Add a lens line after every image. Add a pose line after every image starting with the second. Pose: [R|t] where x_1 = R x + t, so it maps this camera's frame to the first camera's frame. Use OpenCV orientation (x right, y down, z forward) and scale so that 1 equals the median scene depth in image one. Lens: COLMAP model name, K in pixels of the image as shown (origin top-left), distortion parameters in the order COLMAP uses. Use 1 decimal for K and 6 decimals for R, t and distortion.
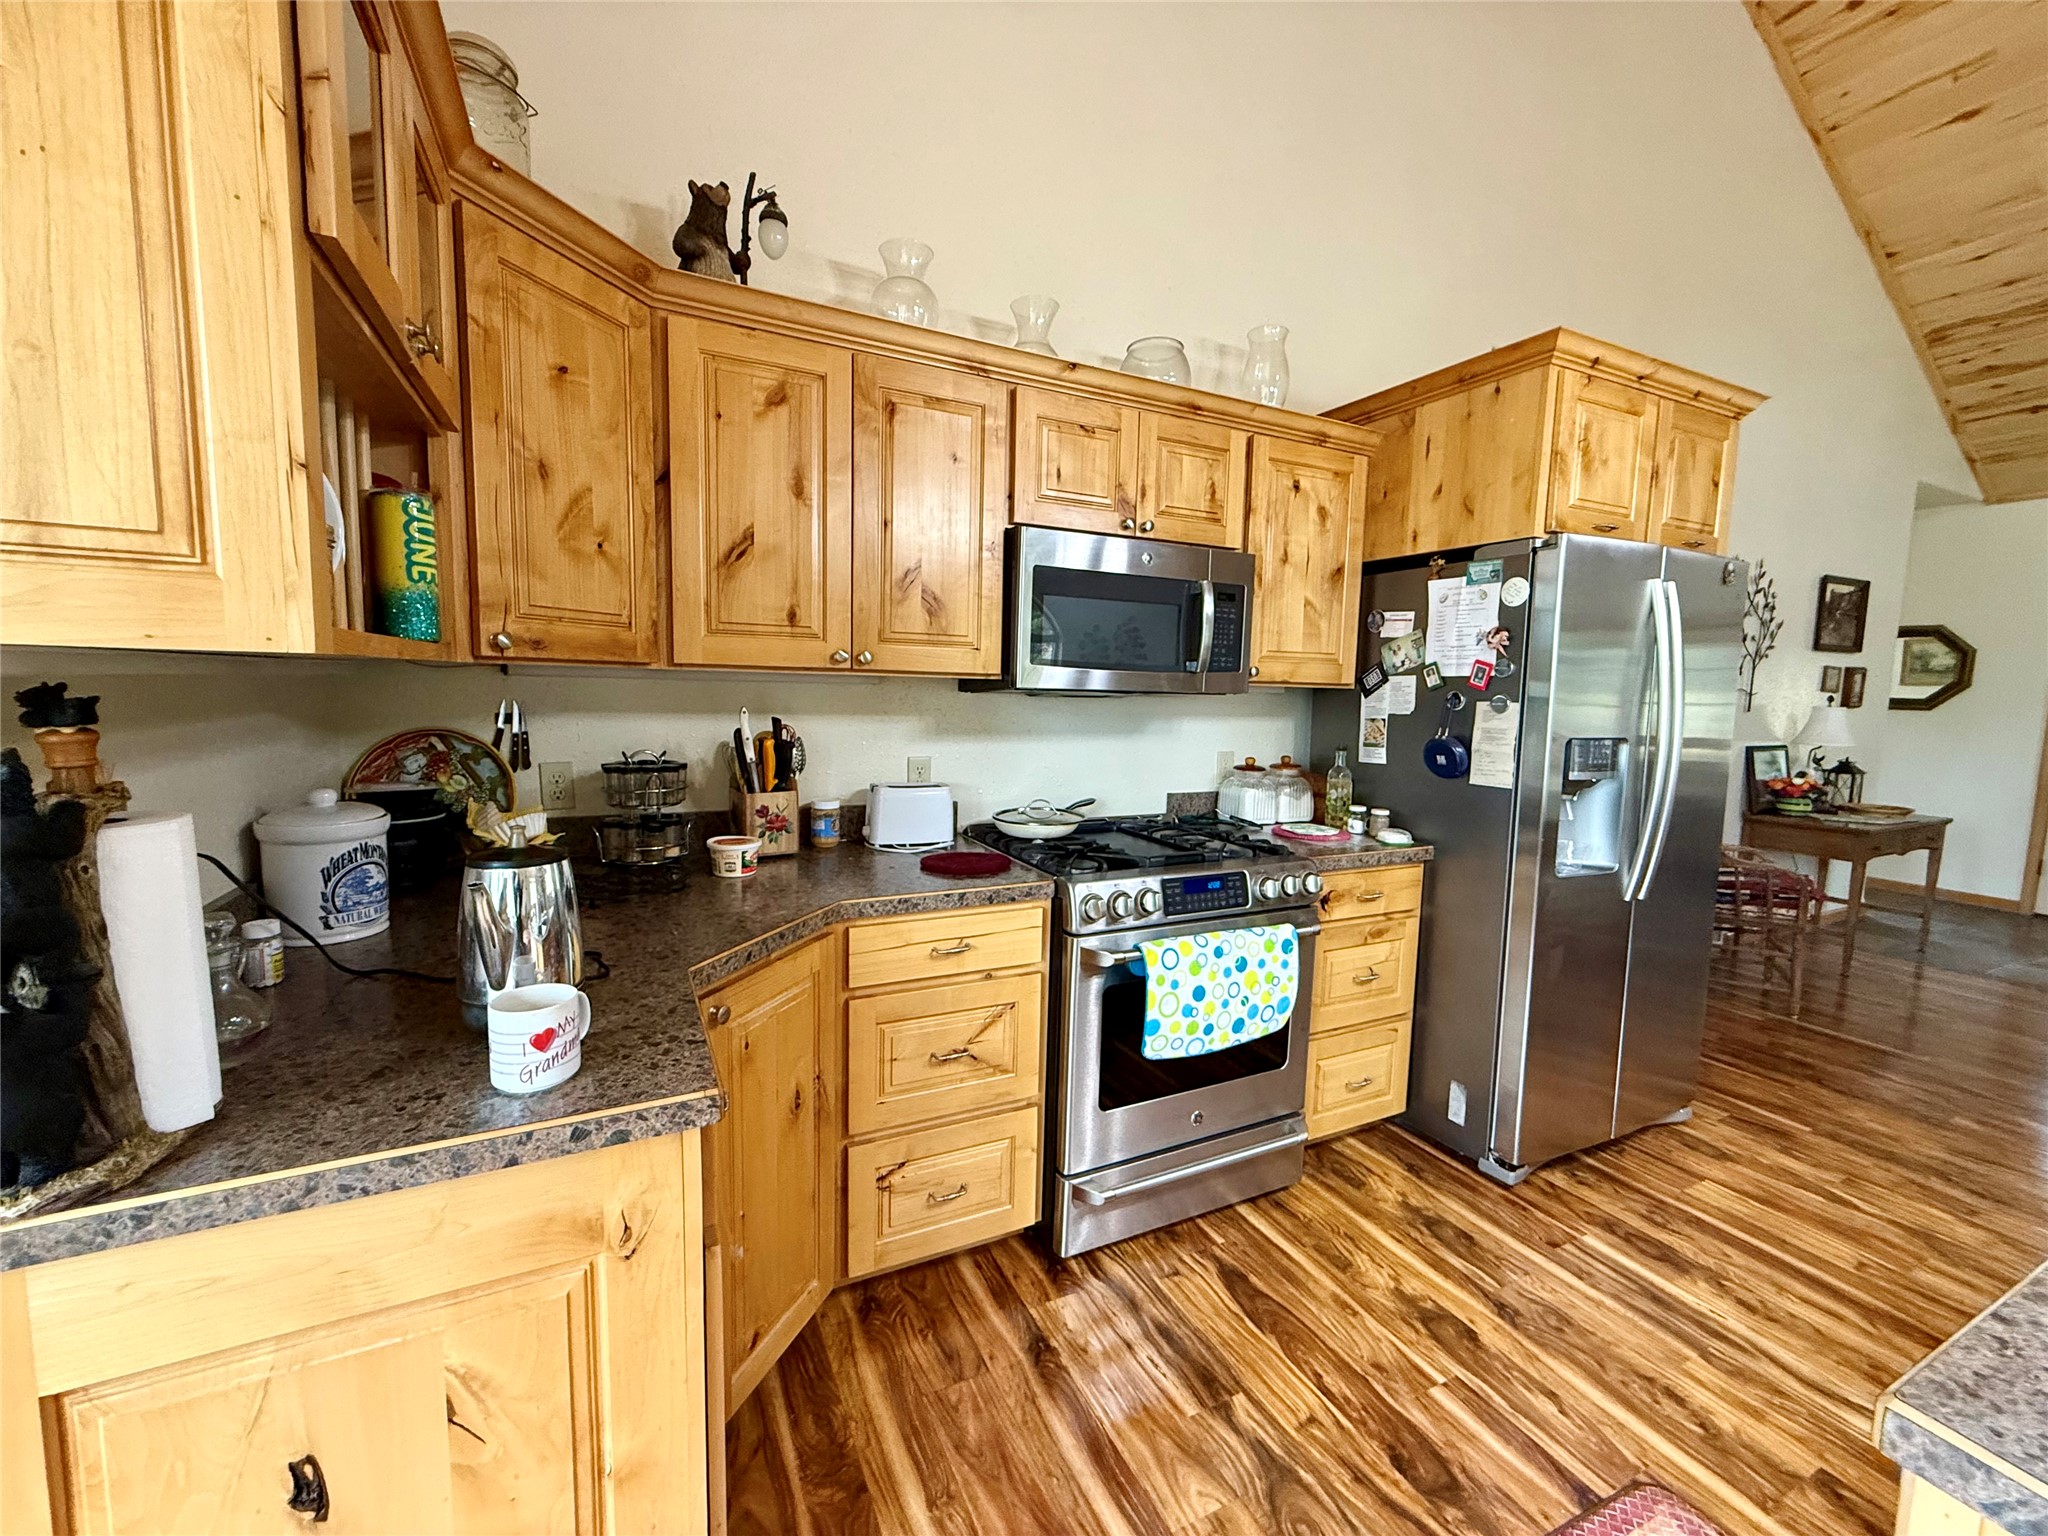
lens RADIAL K [[816.0, 0, 1014.4], [0, 816.0, 769.1], [0, 0, 1]] dist [-0.003247, -0.000434]
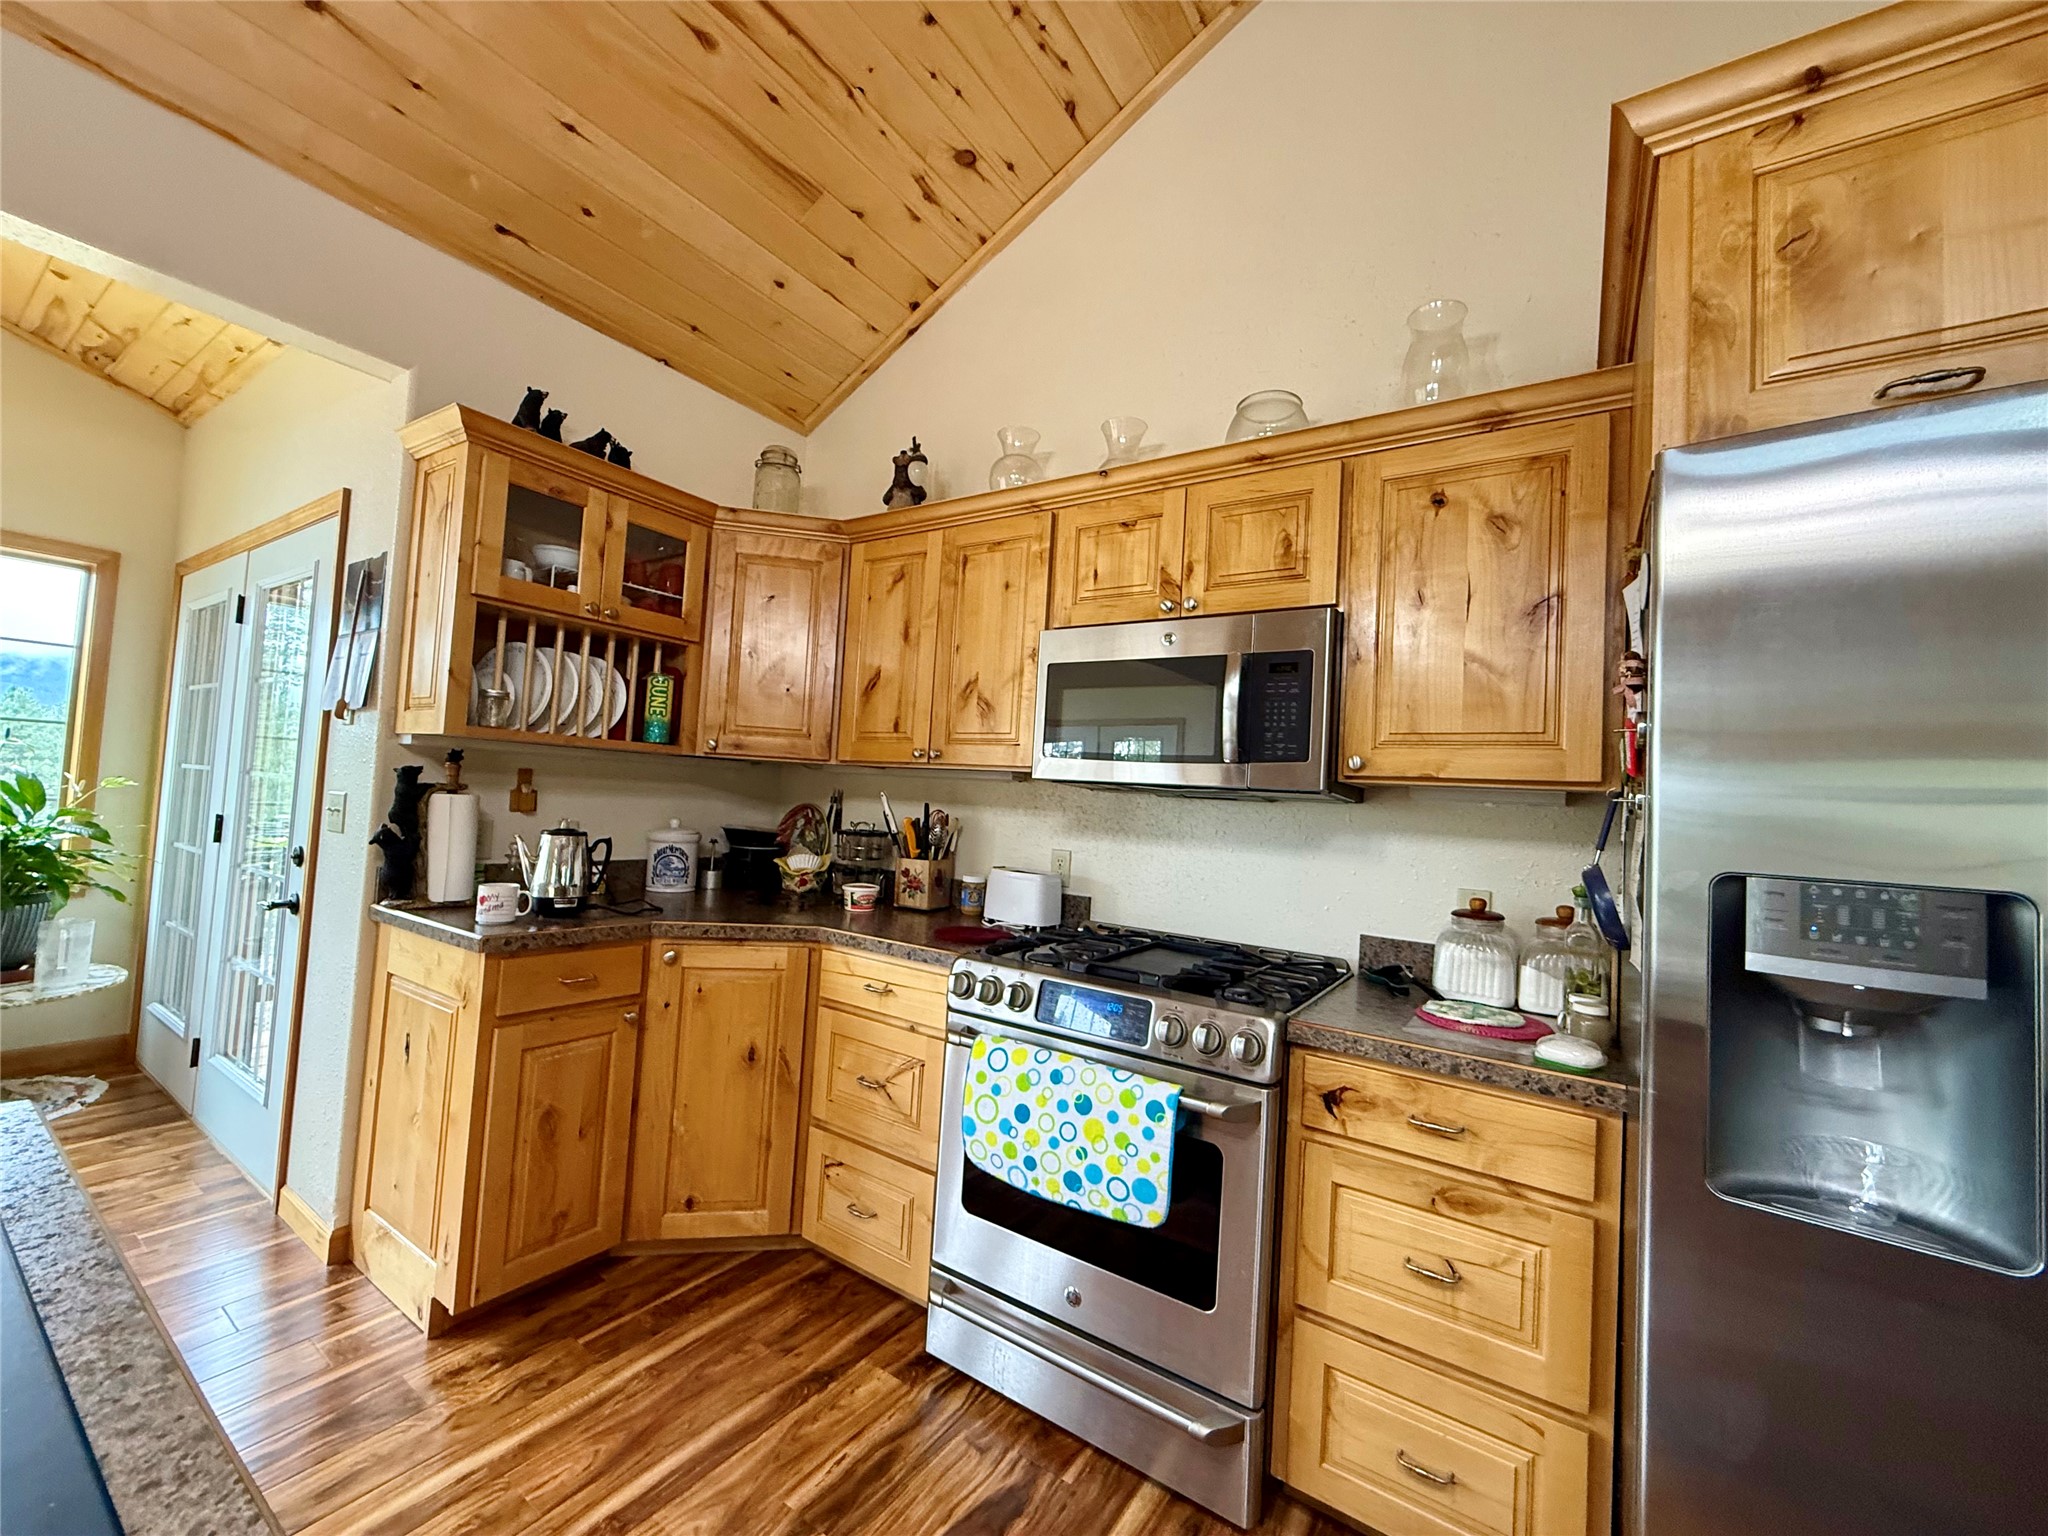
lens RADIAL K [[816.0, 0, 1014.8], [0, 816.0, 767.2], [0, 0, 1]] dist [-0.003247, -0.000434]
pose [[0.501101, -0.030781, -0.864841, 0.966695], [-0.135512, 0.984248, -0.113548, 0.009900], [0.854713, 0.174096, 0.489036, 0.488907]]
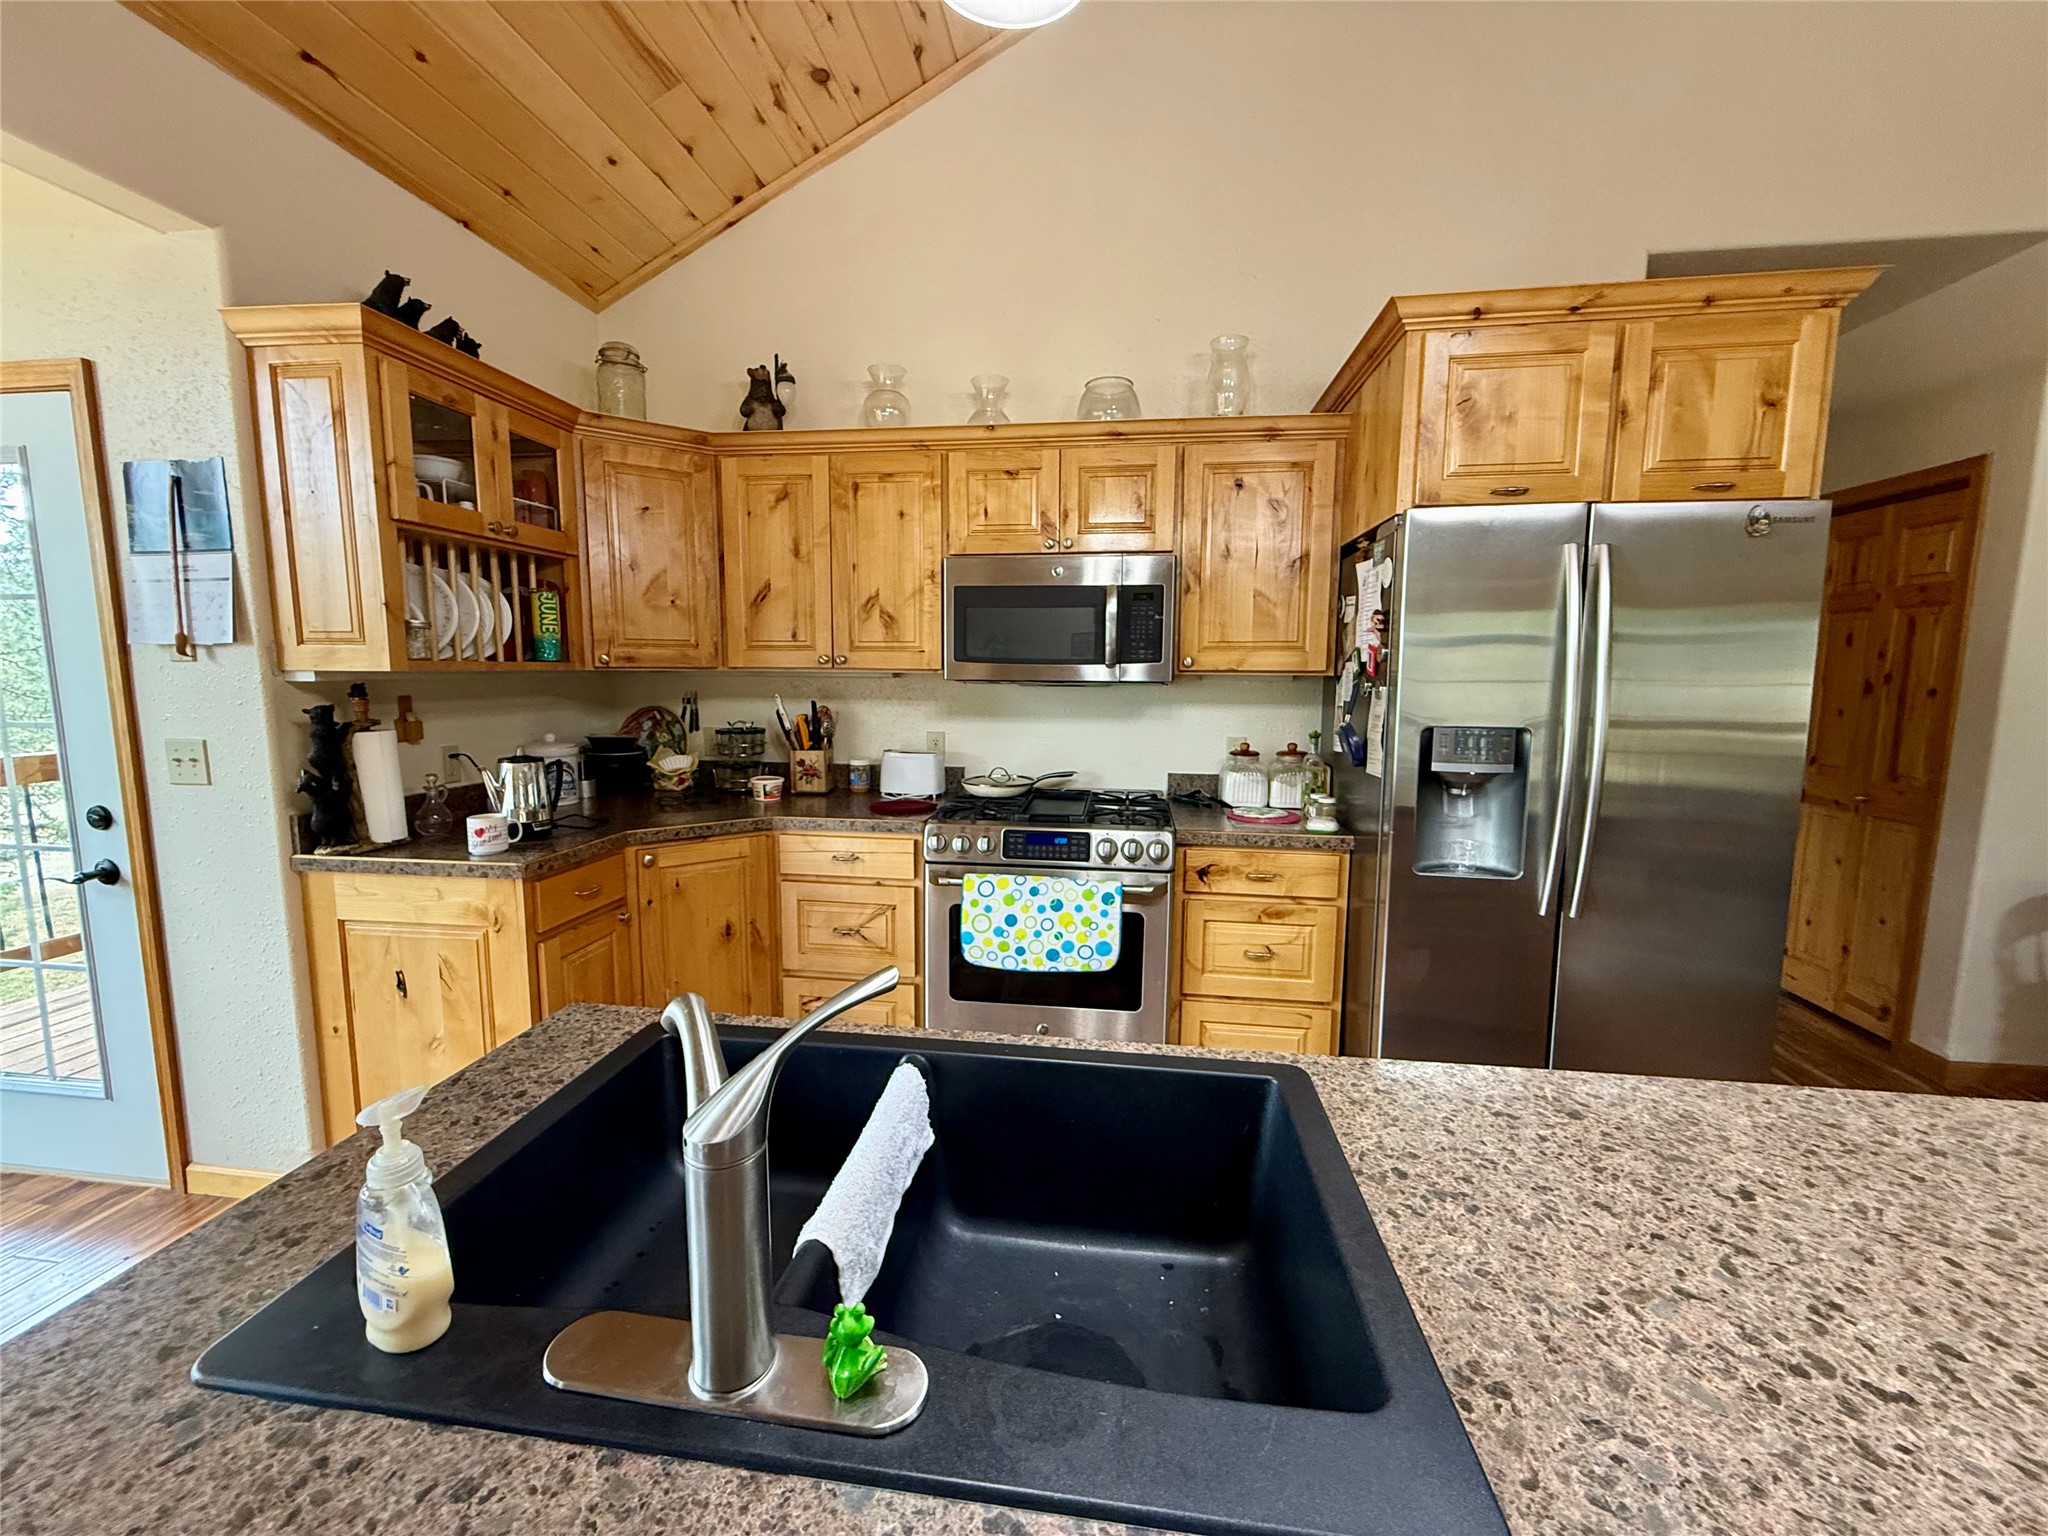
lens RADIAL K [[816.0, 0, 1016.4], [0, 816.0, 769.1], [0, 0, 1]] dist [-0.003247, -0.000434]
pose [[0.831170, 0.048507, -0.553899, 0.898624], [-0.043873, 0.998803, 0.021633, 0.013529], [0.554285, 0.006320, 0.832303, -0.045191]]
